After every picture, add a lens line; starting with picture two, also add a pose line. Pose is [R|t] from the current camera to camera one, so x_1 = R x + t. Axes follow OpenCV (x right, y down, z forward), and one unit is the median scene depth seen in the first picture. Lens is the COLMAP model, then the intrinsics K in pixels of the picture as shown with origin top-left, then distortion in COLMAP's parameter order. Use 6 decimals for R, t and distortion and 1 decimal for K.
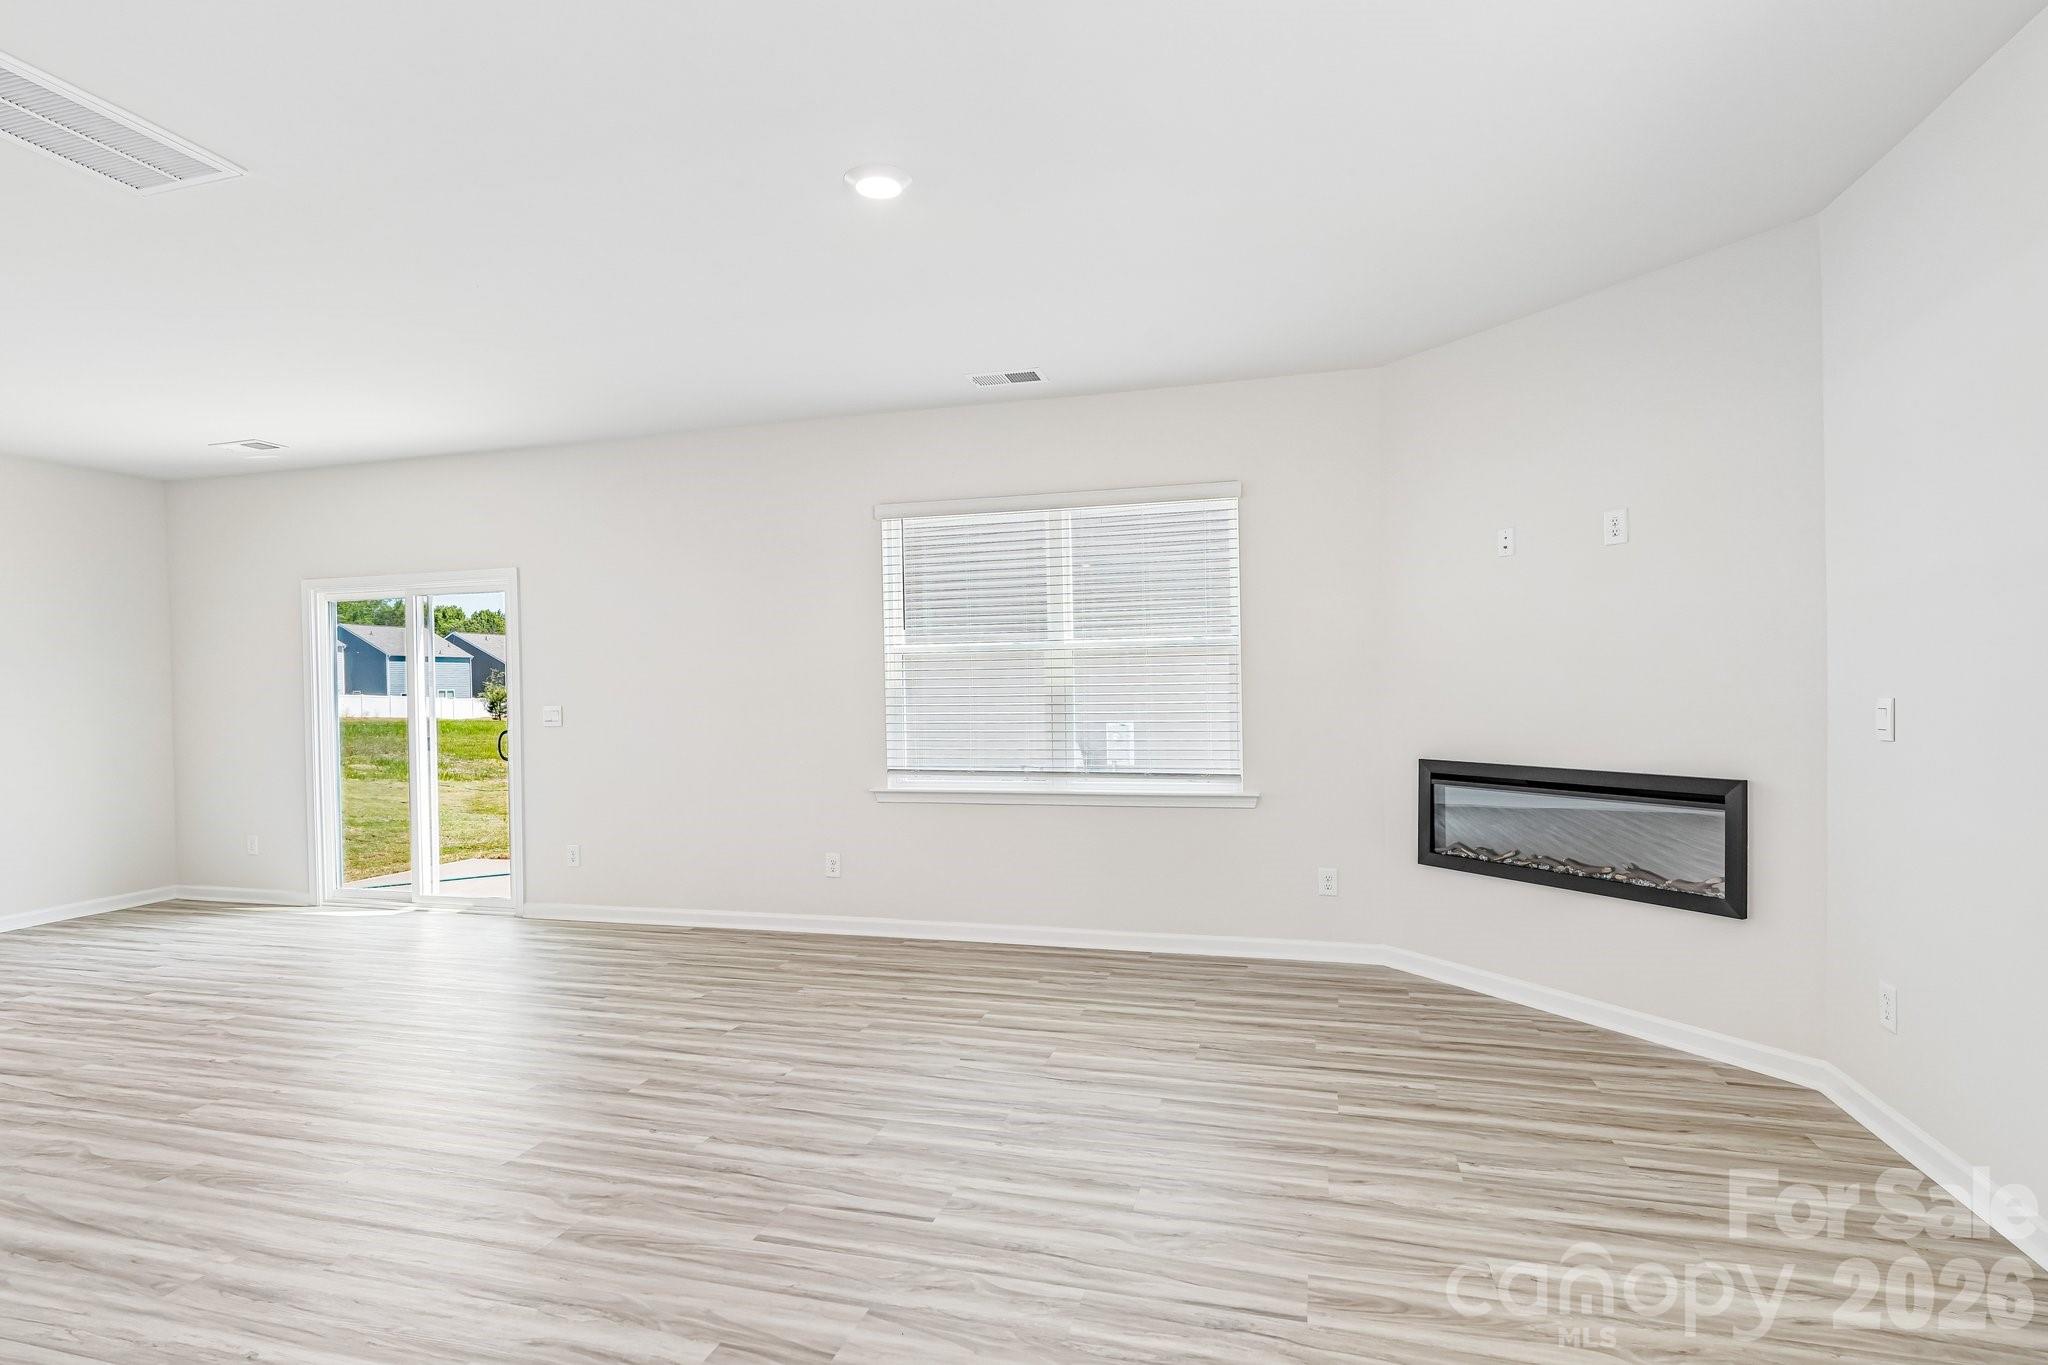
lens RADIAL K [[1017.3, 0, 1025.4], [0, 1017.3, 687.5], [0, 0, 1]] dist [0.000777, 0.000059]
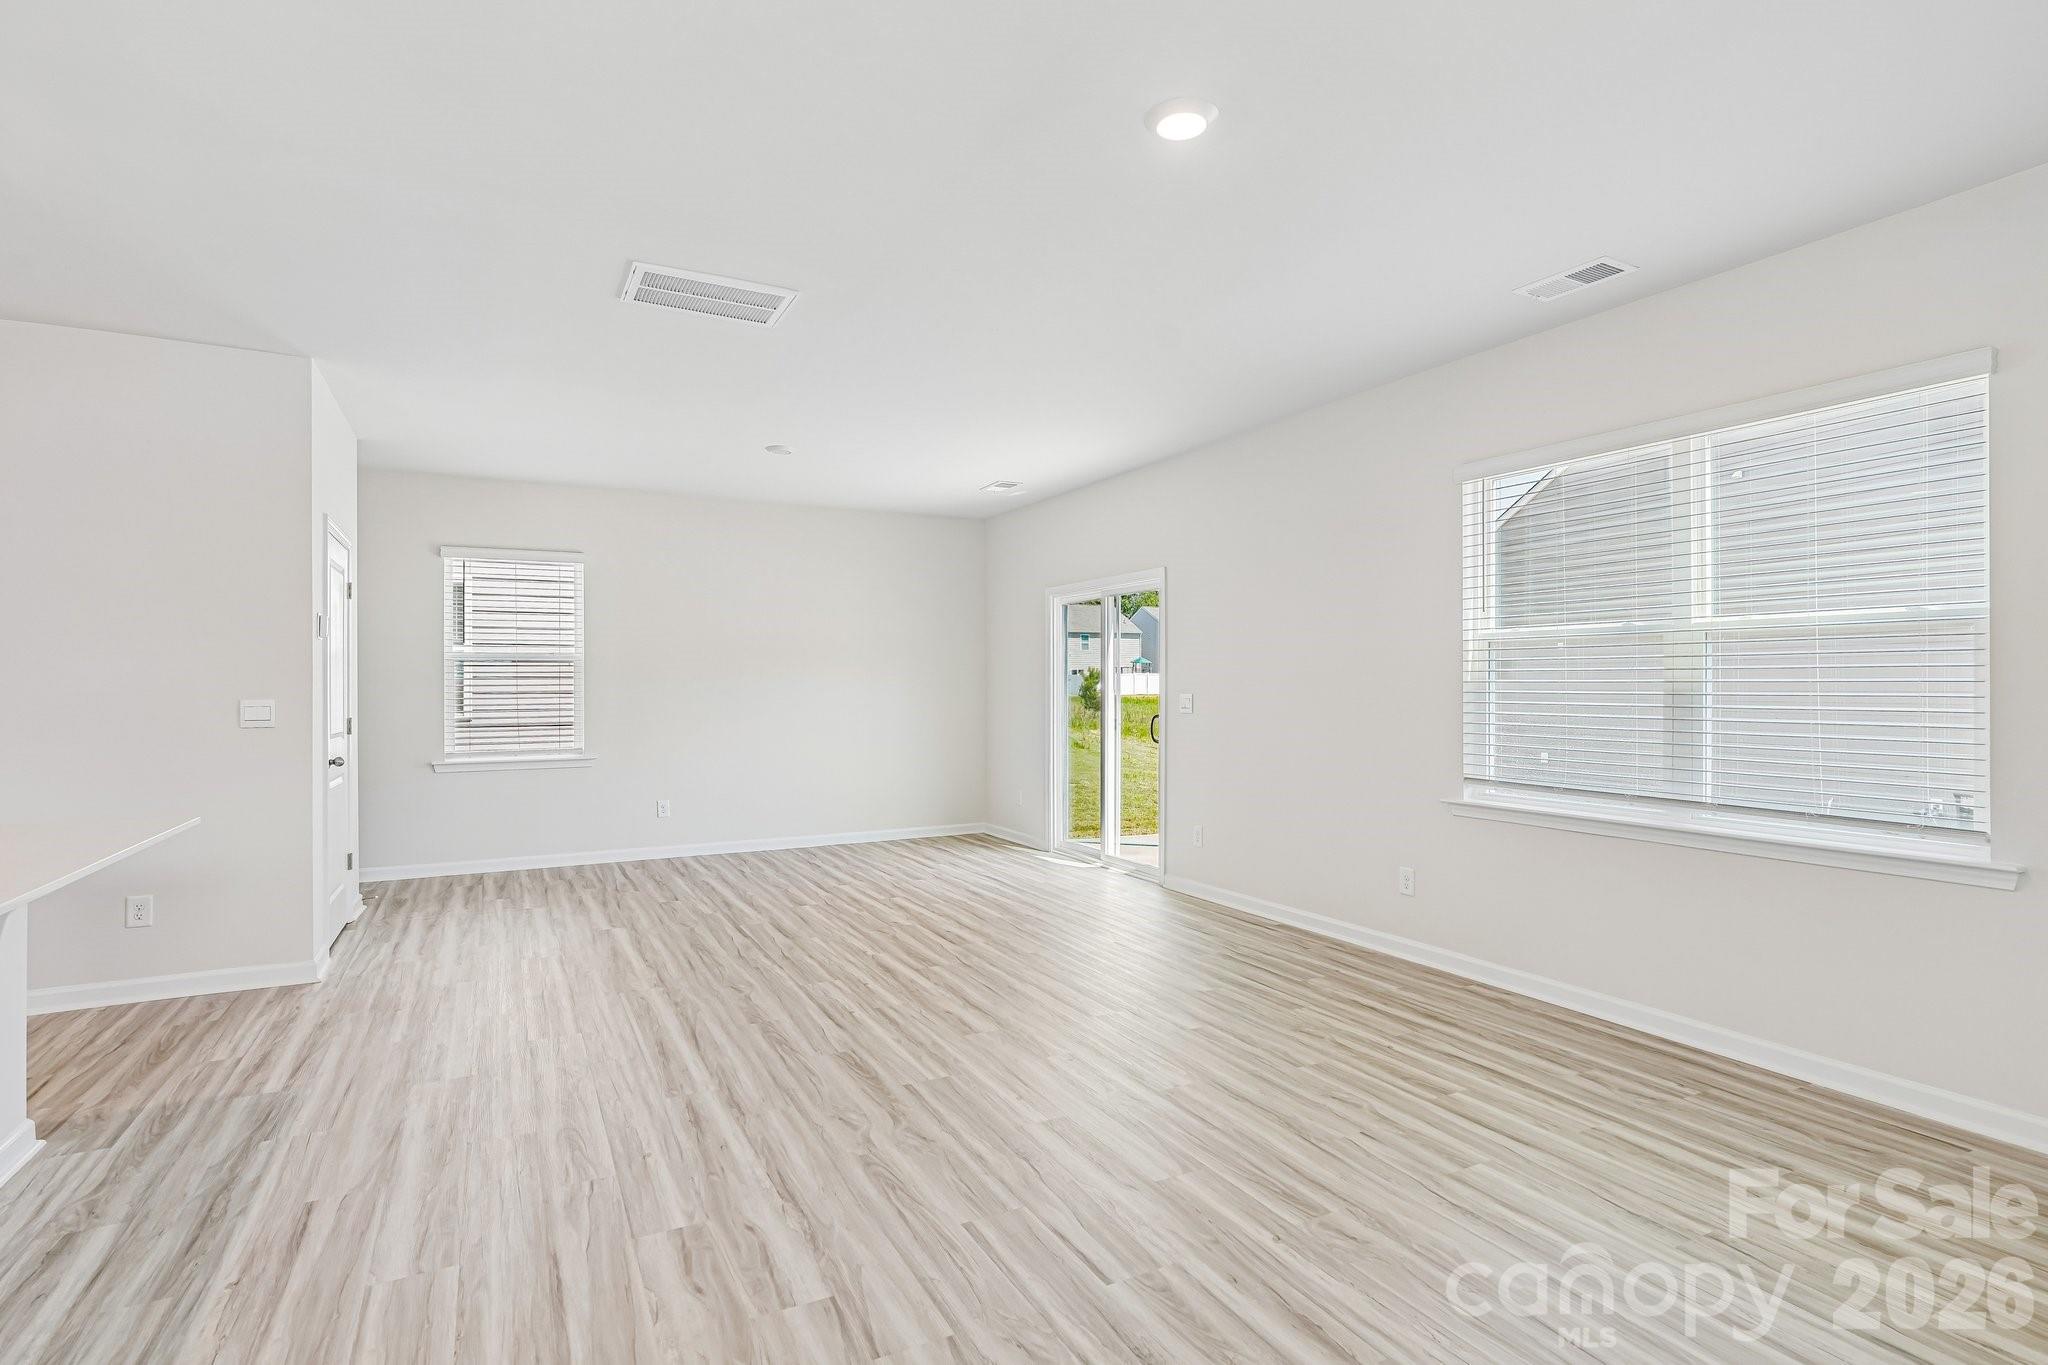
lens RADIAL K [[1017.3, 0, 1025.4], [0, 1017.3, 687.5], [0, 0, 1]] dist [0.000777, 0.000059]
pose [[0.691071, 0.014738, -0.722637, 0.266003], [-0.006957, 0.999881, 0.013740, -0.004674], [0.722753, -0.004468, 0.691092, 0.181422]]
